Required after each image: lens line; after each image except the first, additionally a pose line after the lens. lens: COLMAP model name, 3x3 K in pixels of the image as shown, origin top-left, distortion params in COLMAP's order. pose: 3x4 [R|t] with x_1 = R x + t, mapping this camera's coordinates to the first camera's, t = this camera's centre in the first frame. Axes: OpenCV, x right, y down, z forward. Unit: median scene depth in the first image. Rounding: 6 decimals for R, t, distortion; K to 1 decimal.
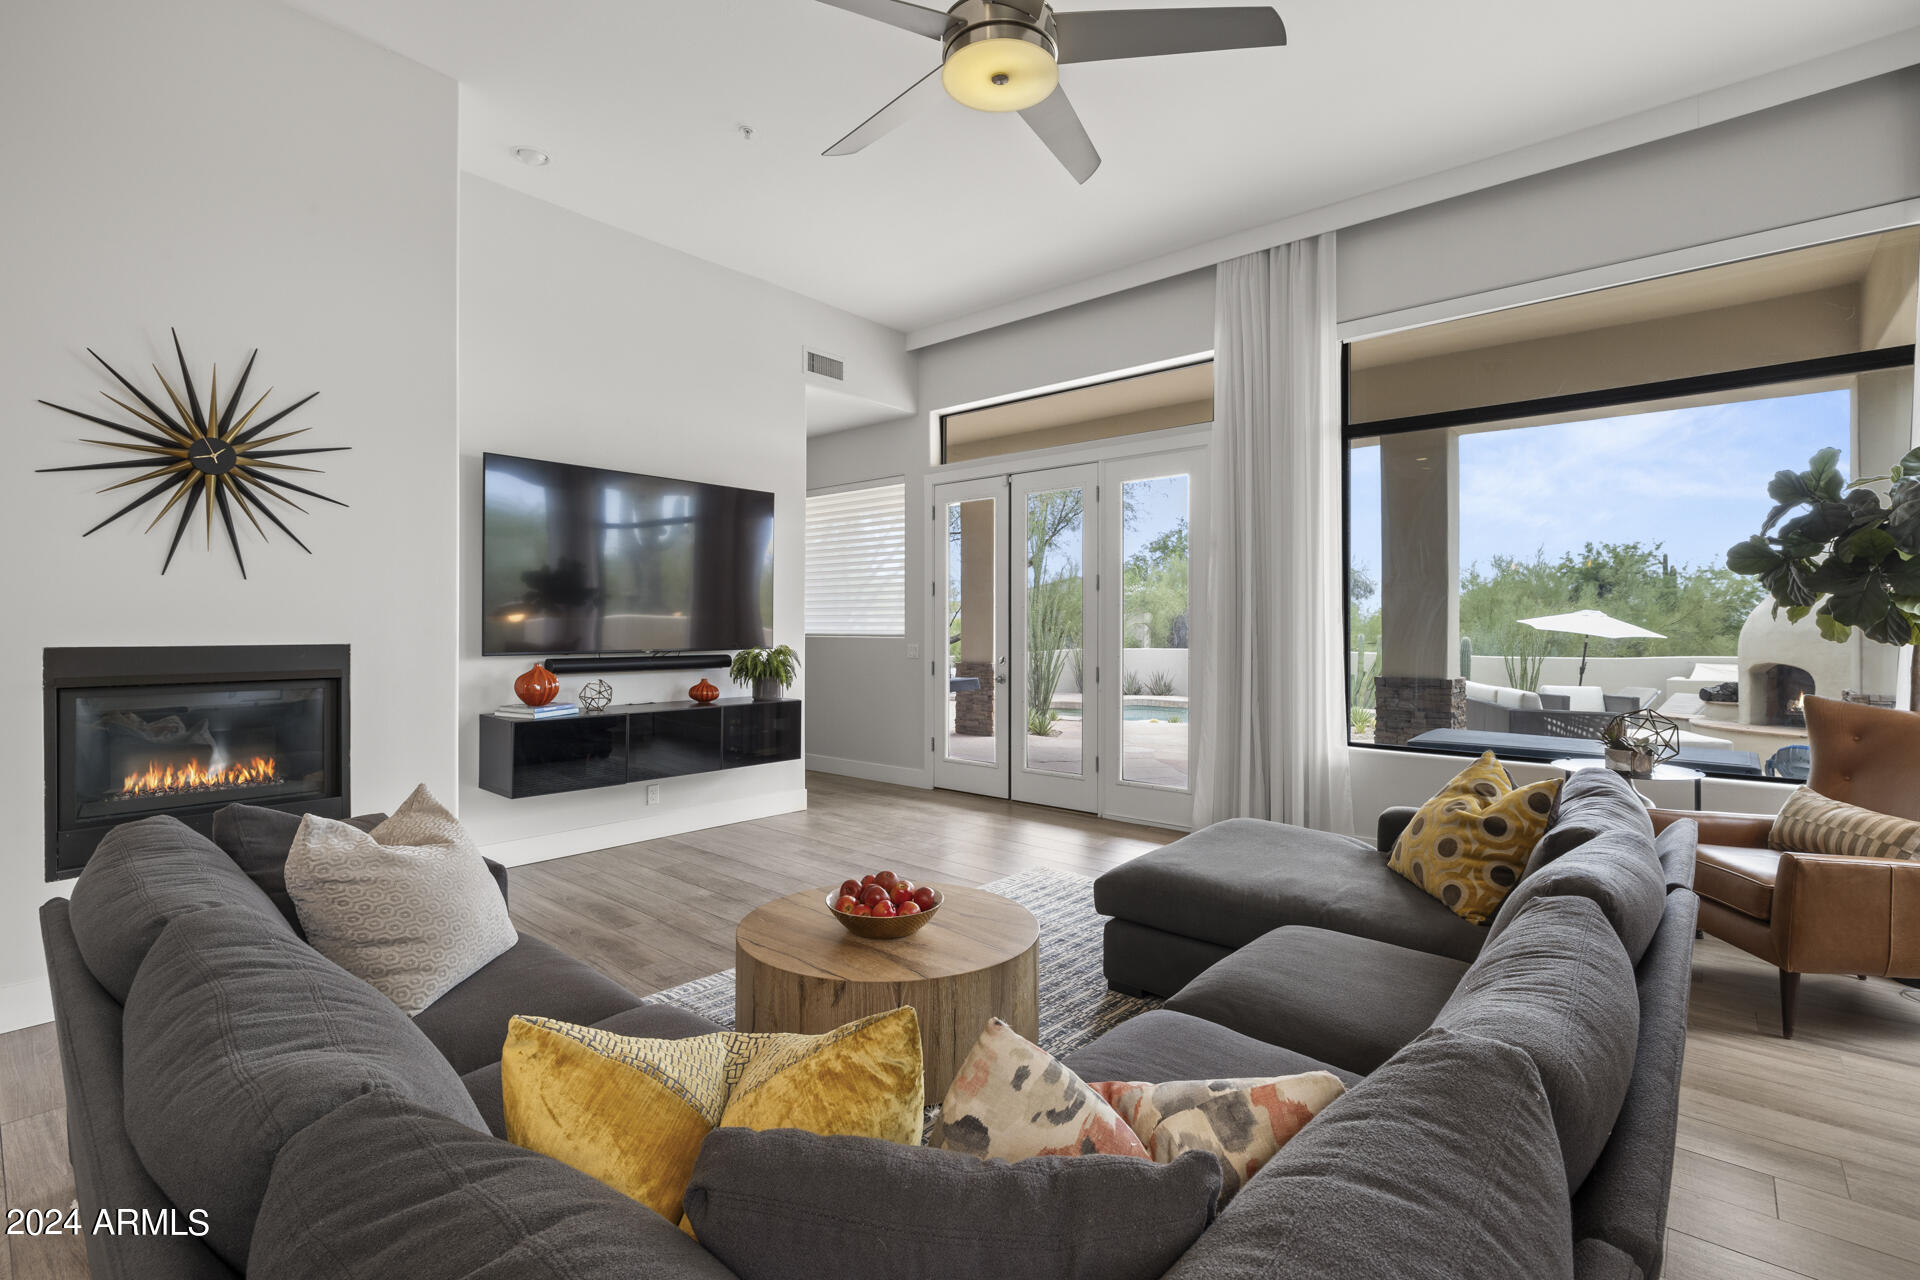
lens RADIAL K [[883.5, 0, 959.2], [0, 883.5, 626.8], [0, 0, 1]] dist [-0.003230, -0.000072]
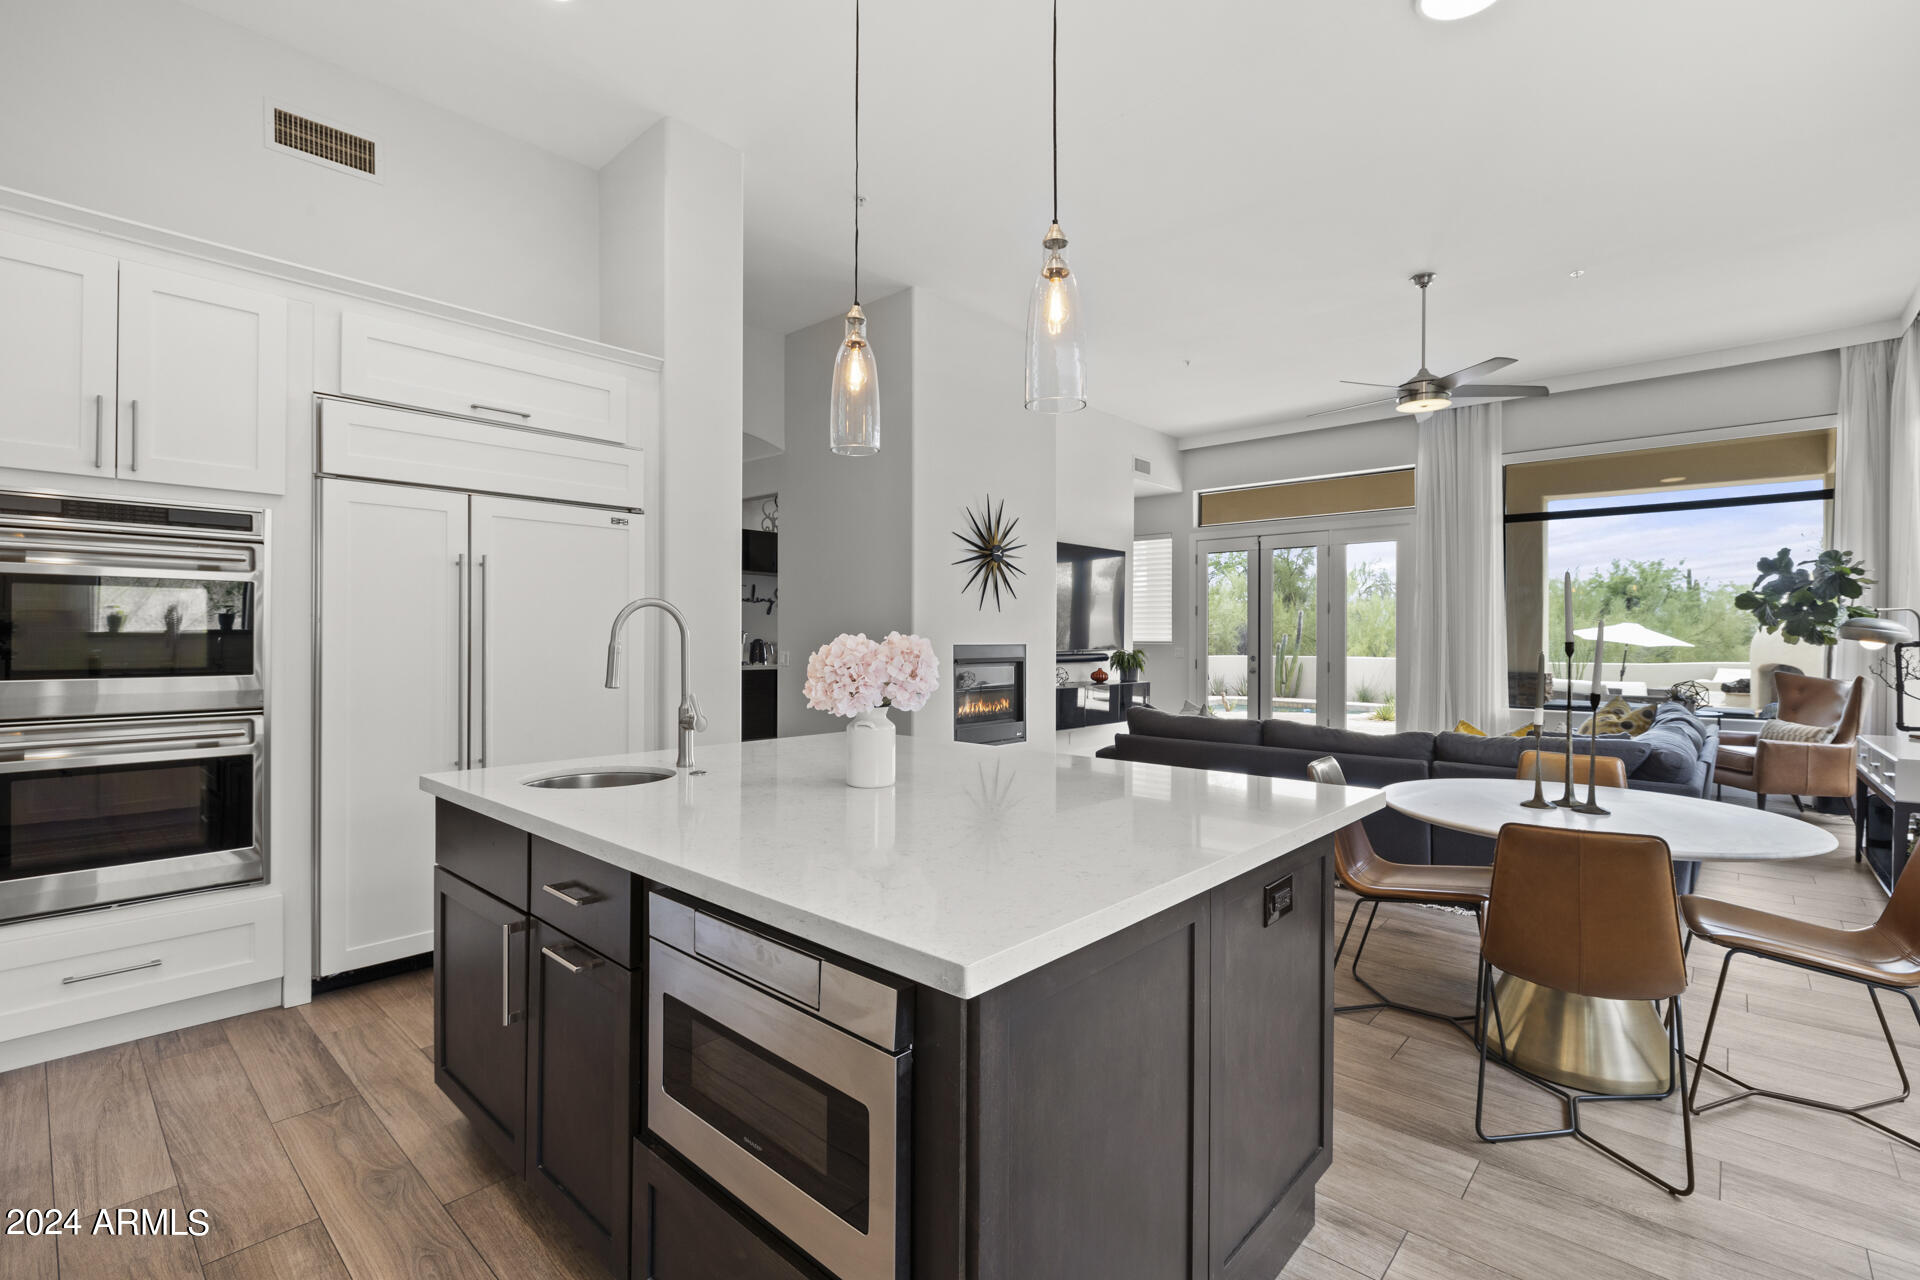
lens RADIAL K [[863.4, 0, 966.6], [0, 863.4, 637.3], [0, 0, 1]] dist [-0.000763, 0.000079]
pose [[0.999792, 0.001655, -0.020347, -0.419340], [-0.001638, 0.999998, 0.000862, 0.001808], [0.020349, -0.000828, 0.999793, -0.501520]]
